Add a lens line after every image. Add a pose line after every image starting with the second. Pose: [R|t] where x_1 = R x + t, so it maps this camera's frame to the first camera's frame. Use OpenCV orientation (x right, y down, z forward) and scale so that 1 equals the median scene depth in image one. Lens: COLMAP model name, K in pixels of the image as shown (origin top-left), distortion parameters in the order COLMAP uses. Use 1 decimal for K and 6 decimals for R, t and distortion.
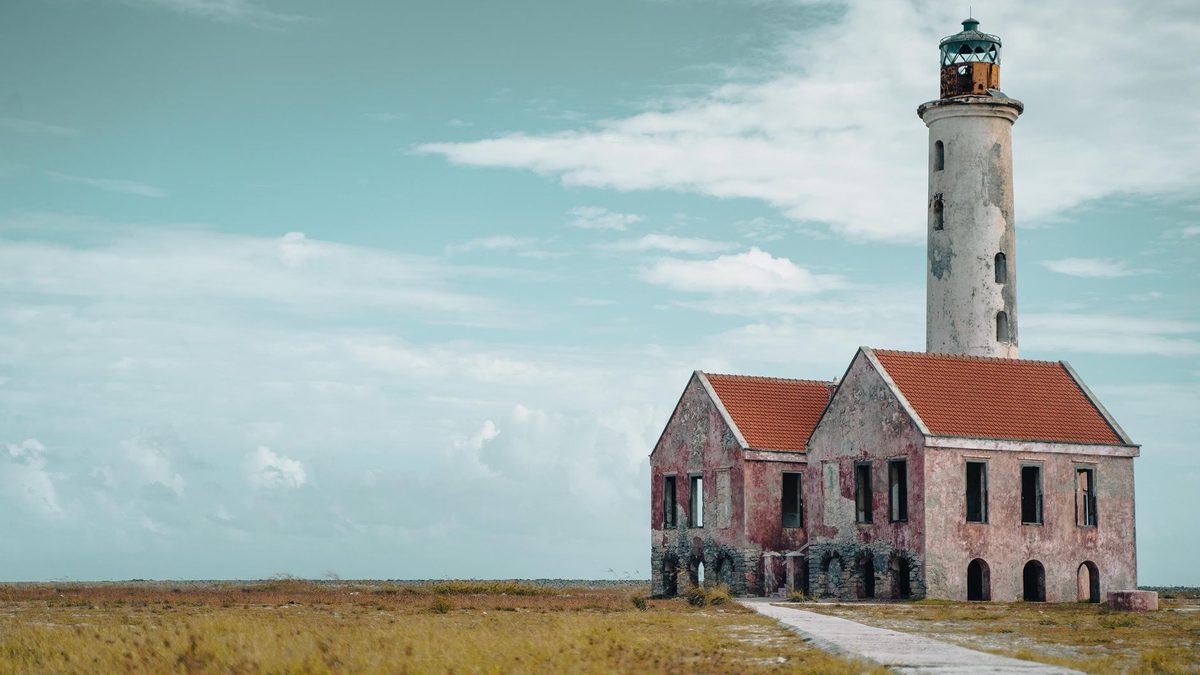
lens RADIAL K [[2195.5, 0, 546.3], [0, 2195.5, 339.6], [0, 0, 1]] dist [0.118848, 0.088957]
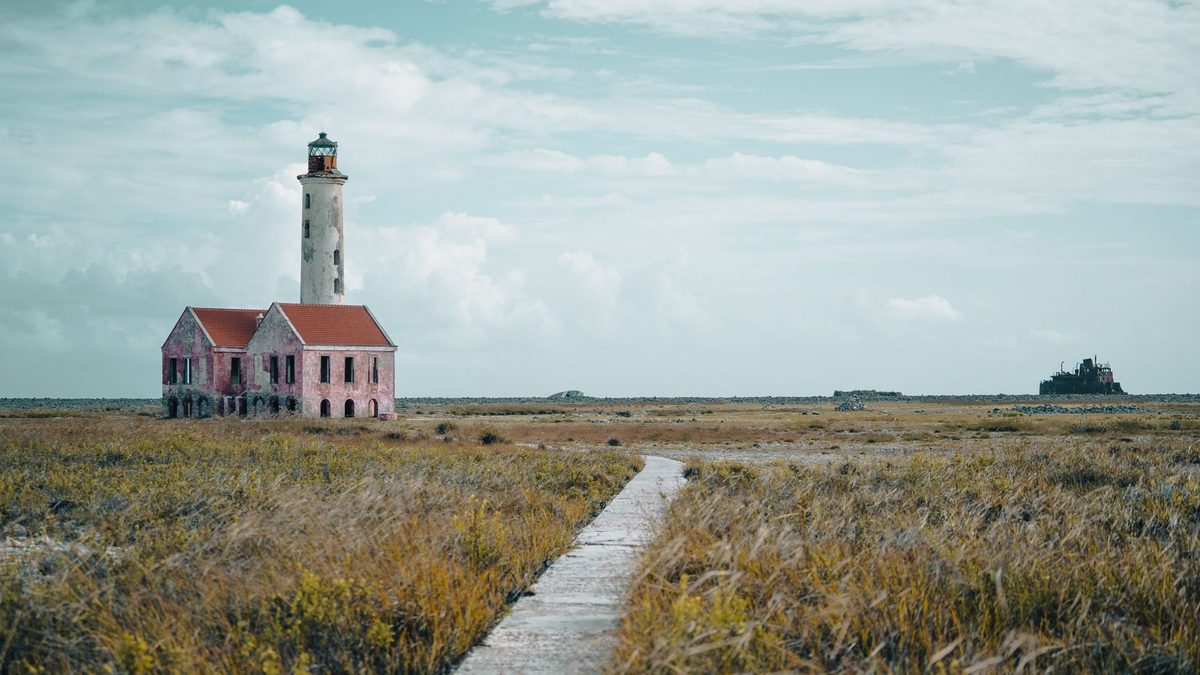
lens RADIAL K [[2195.5, 0, 546.3], [0, 2195.5, 339.6], [0, 0, 1]] dist [0.118848, 0.088957]
pose [[0.954483, -0.004582, 0.298231, -0.241723], [-0.021007, 0.996366, 0.082543, -0.141690], [-0.297526, -0.085051, 0.950918, -1.118701]]
